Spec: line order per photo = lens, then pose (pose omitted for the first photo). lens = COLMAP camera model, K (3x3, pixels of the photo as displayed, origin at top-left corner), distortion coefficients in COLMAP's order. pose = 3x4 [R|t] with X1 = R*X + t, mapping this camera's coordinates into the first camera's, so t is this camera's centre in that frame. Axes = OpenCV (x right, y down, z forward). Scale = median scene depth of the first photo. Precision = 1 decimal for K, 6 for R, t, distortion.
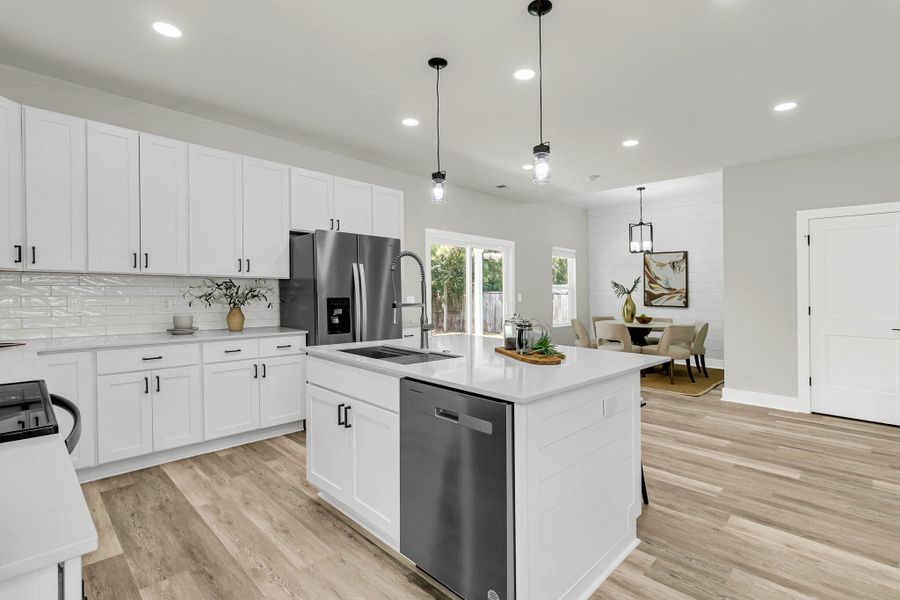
lens RADIAL K [[429.9, 0, 453.6], [0, 429.9, 292.8], [0, 0, 1]] dist [0.000132, 0.000223]
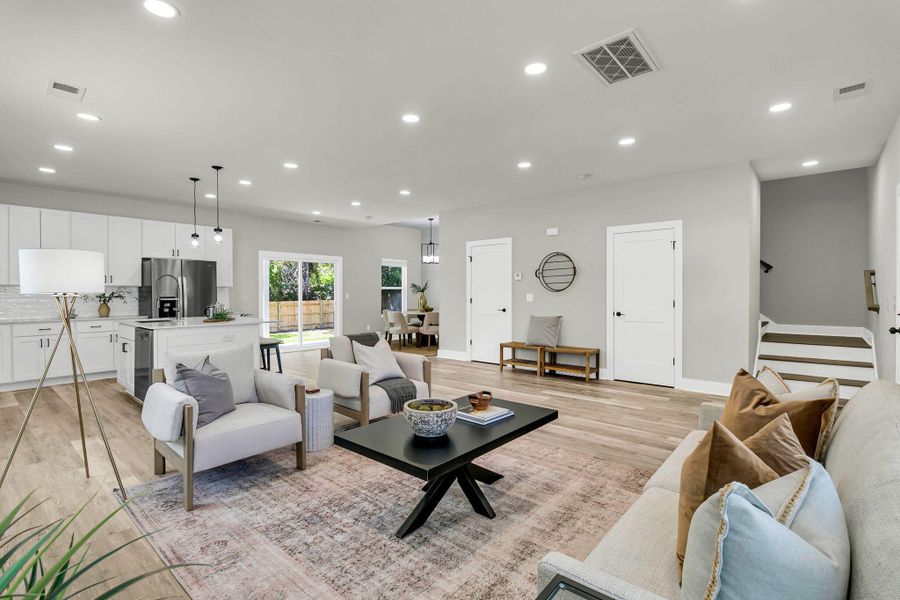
lens RADIAL K [[424.4, 0, 456.7], [0, 424.4, 286.7], [0, 0, 1]] dist [0.000070, 0.001499]
pose [[0.997528, -0.012884, 0.069077, 0.783095], [0.013840, 0.999815, -0.013377, 0.009523], [-0.068892, 0.014300, 0.997522, -0.798055]]
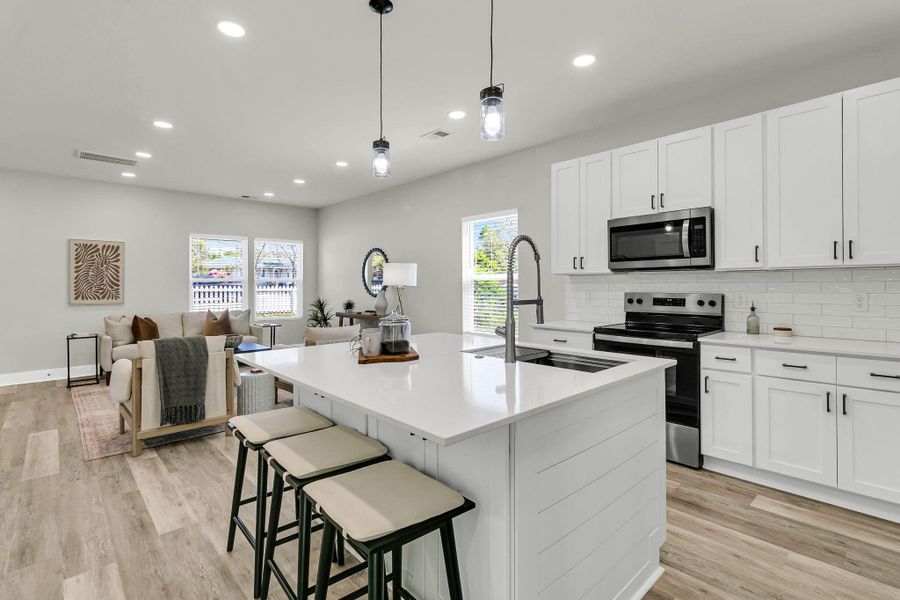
lens RADIAL K [[421.5, 0, 453.1], [0, 421.5, 287.2], [0, 0, 1]] dist [0.000374, -0.000006]
pose [[-0.999230, -0.005005, 0.038916, 0.005610], [-0.004822, 0.999977, 0.004787, -0.000644], [-0.038939, 0.004595, -0.999231, 1.178727]]
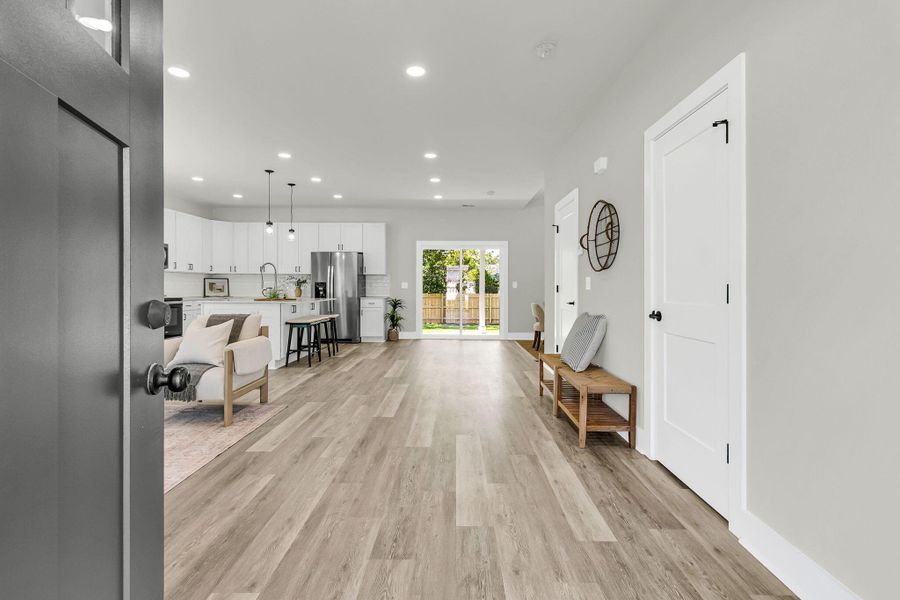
lens RADIAL K [[424.4, 0, 456.7], [0, 424.4, 286.7], [0, 0, 1]] dist [0.000070, 0.001499]
pose [[0.695817, -0.005091, -0.718201, 1.765976], [0.001324, 0.999982, -0.005805, 0.049420], [0.718218, 0.003088, 0.695812, -0.010425]]
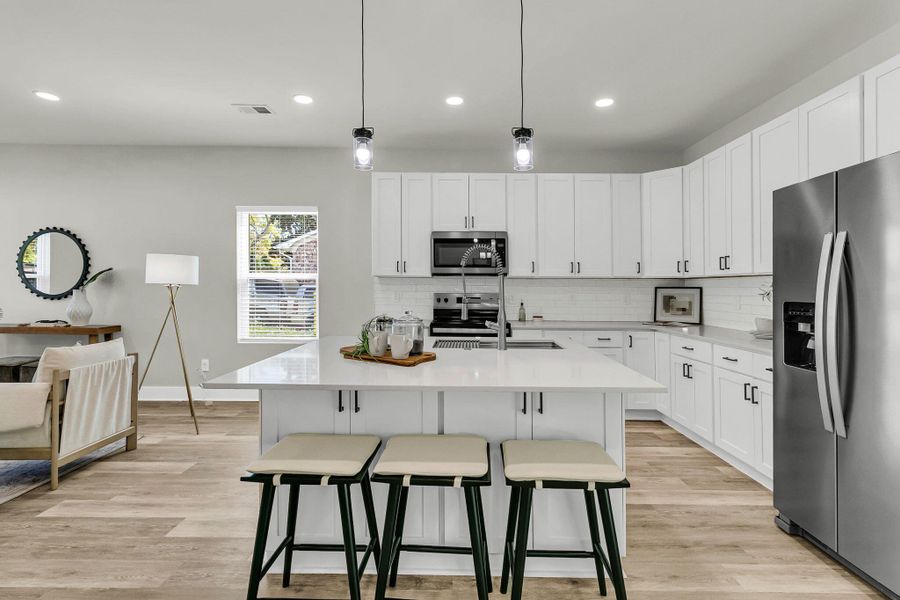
lens RADIAL K [[424.4, 0, 456.7], [0, 424.4, 286.7], [0, 0, 1]] dist [0.000070, 0.001499]
pose [[-0.715618, -0.014958, -0.698331, 0.428030], [-0.015155, 0.999868, -0.005886, 0.003032], [0.698327, 0.006371, -0.715750, 1.075013]]
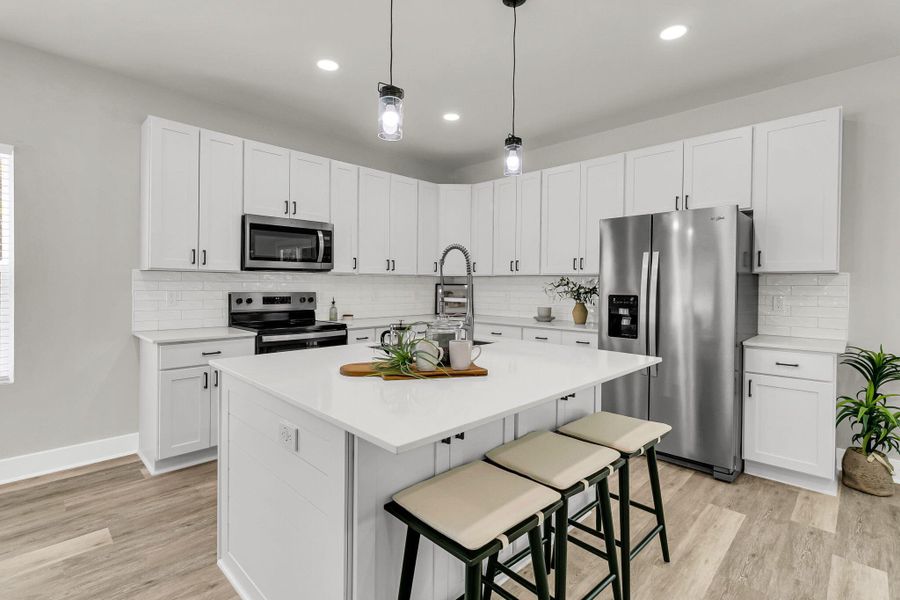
lens RADIAL K [[421.9, 0, 452.8], [0, 421.9, 289.2], [0, 0, 1]] dist [-0.000279, 0.000784]
pose [[-0.001639, 0.001910, -0.999997, 0.562315], [-0.008212, 0.999964, 0.001924, 0.002079], [0.999965, 0.008215, -0.001623, 0.660241]]
